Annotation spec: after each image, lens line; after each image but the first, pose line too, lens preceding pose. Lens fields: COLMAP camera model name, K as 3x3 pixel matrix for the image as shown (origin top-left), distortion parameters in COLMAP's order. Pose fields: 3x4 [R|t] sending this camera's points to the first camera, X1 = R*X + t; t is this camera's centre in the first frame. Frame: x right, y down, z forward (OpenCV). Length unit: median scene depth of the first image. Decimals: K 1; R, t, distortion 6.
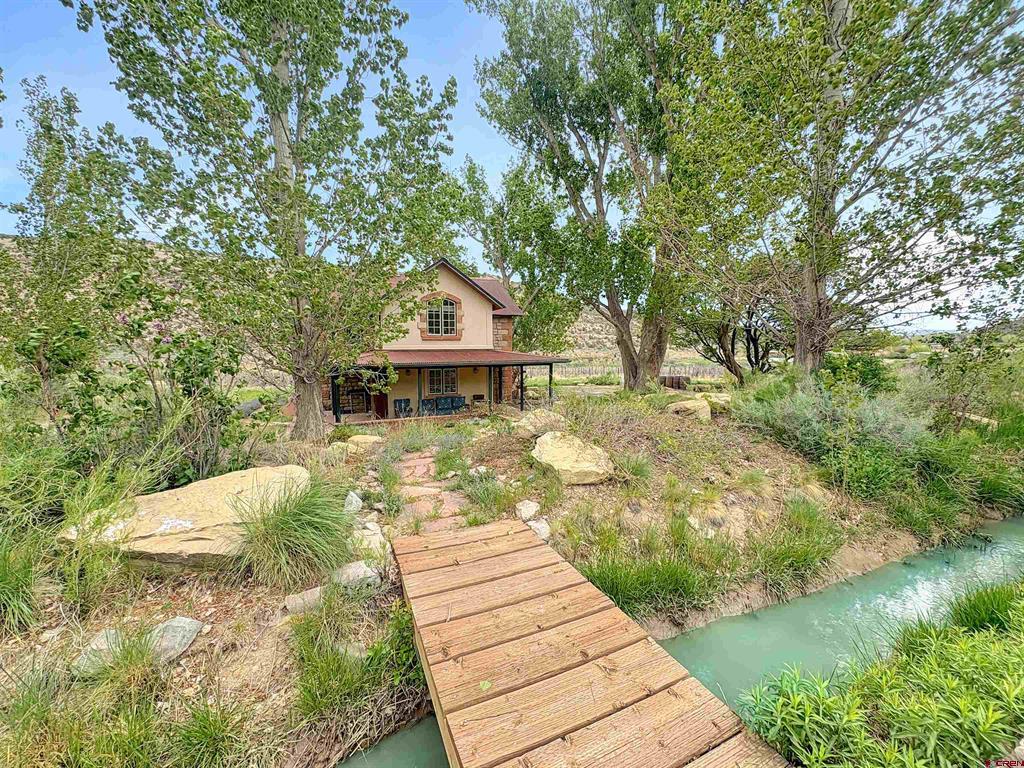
lens RADIAL K [[410.9, 0, 512.0], [0, 410.9, 384.0], [0, 0, 1]] dist [-0.000016, -0.000008]
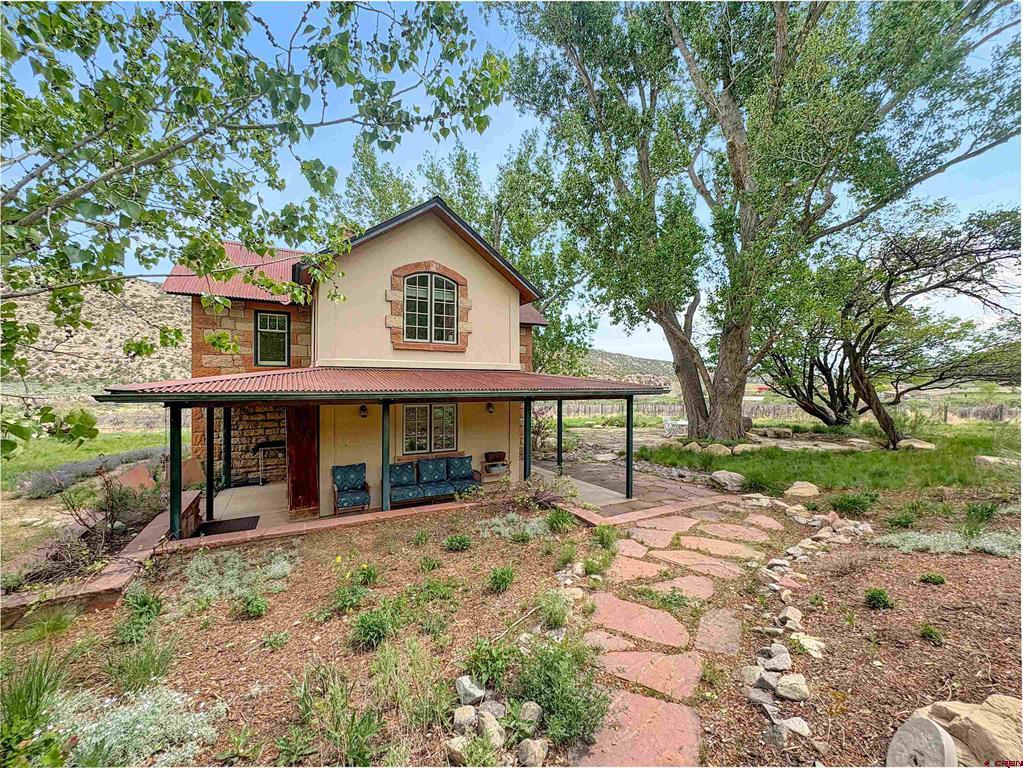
lens RADIAL K [[410.5, 0, 511.5], [0, 410.5, 384.0], [0, 0, 1]] dist [-0.000016, -0.000008]
pose [[0.997733, 0.006360, 0.066998, -0.100197], [-0.000173, 0.995764, -0.091949, -0.014352], [-0.067299, 0.091729, 0.993507, 0.460172]]
